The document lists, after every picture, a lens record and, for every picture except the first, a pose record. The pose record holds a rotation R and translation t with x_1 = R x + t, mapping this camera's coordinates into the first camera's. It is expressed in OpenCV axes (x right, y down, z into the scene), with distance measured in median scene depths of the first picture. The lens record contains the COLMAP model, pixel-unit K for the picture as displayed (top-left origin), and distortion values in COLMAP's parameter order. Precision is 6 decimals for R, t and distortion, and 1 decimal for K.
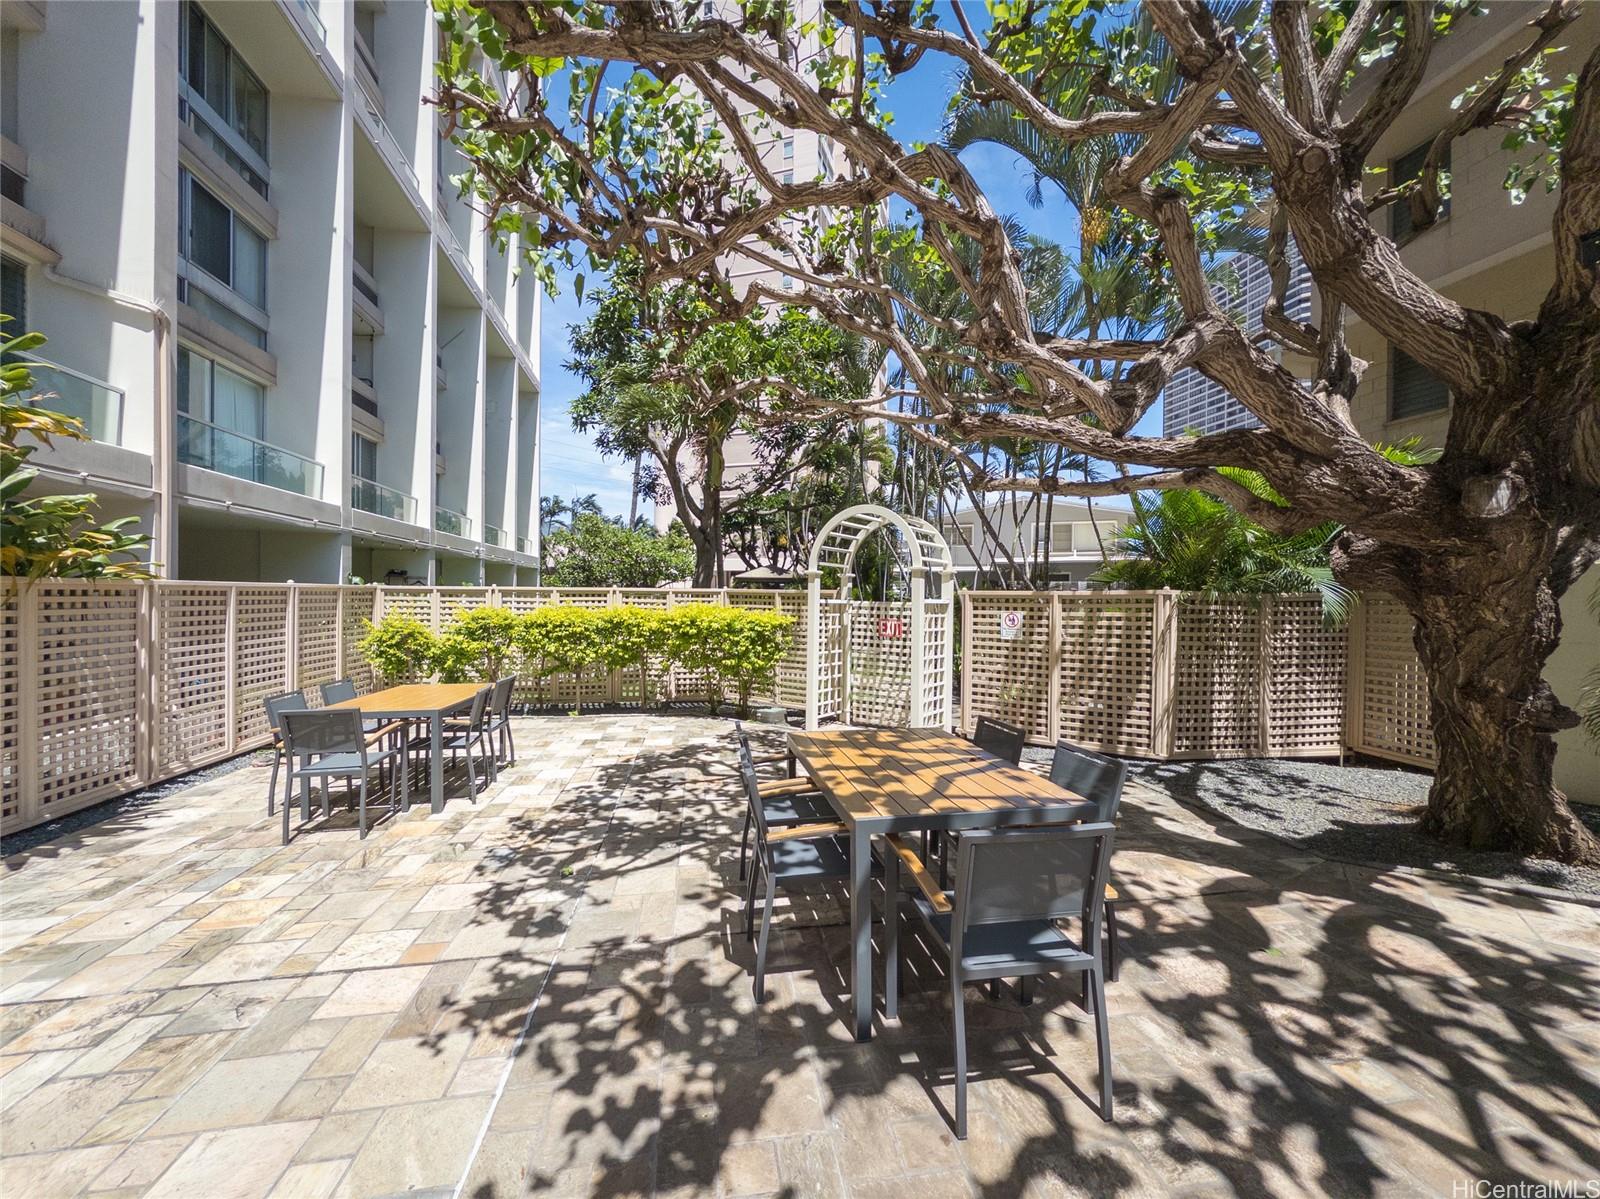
lens RADIAL K [[644.2, 0, 804.5], [0, 644.2, 596.8], [0, 0, 1]] dist [-0.000147, -0.000172]
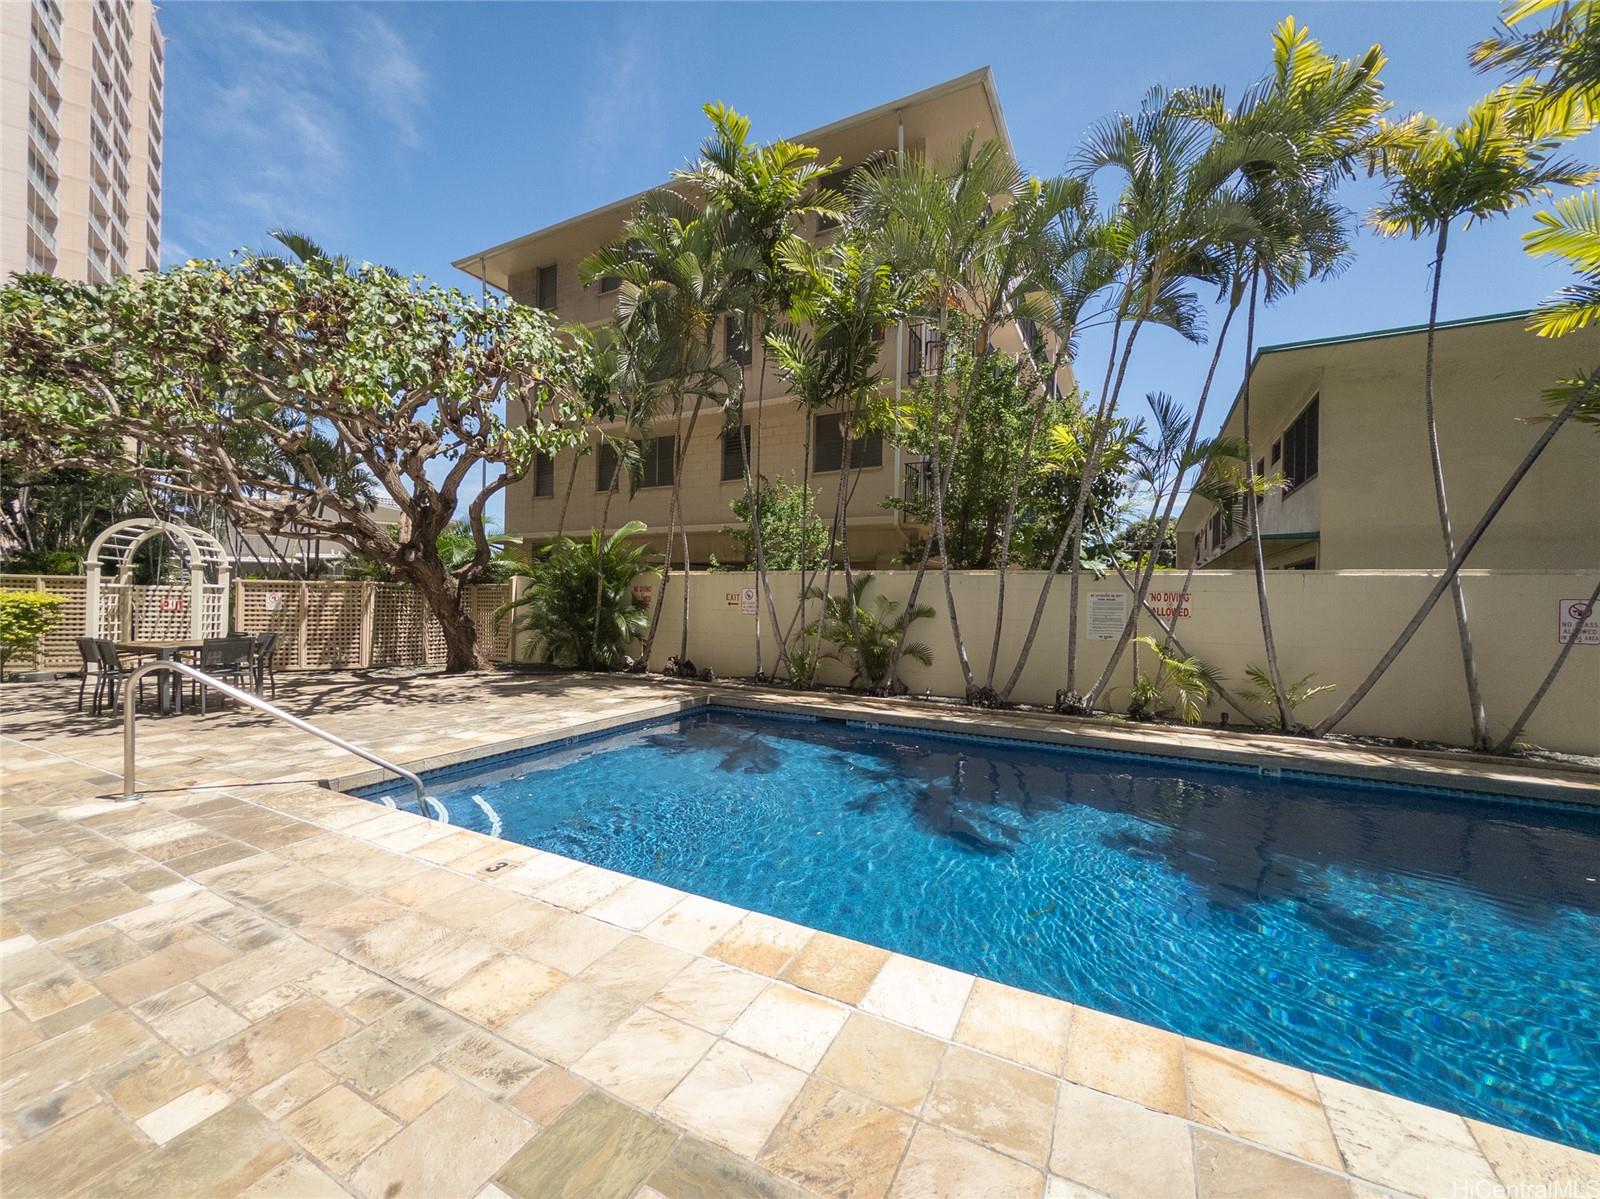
lens RADIAL K [[644.2, 0, 801.4], [0, 644.2, 596.9], [0, 0, 1]] dist [-0.000147, -0.000172]
pose [[0.599116, 0.002606, 0.800658, -0.177411], [-0.006306, 0.999979, 0.001463, 0.021366], [-0.800637, -0.005925, 0.599120, -0.994335]]
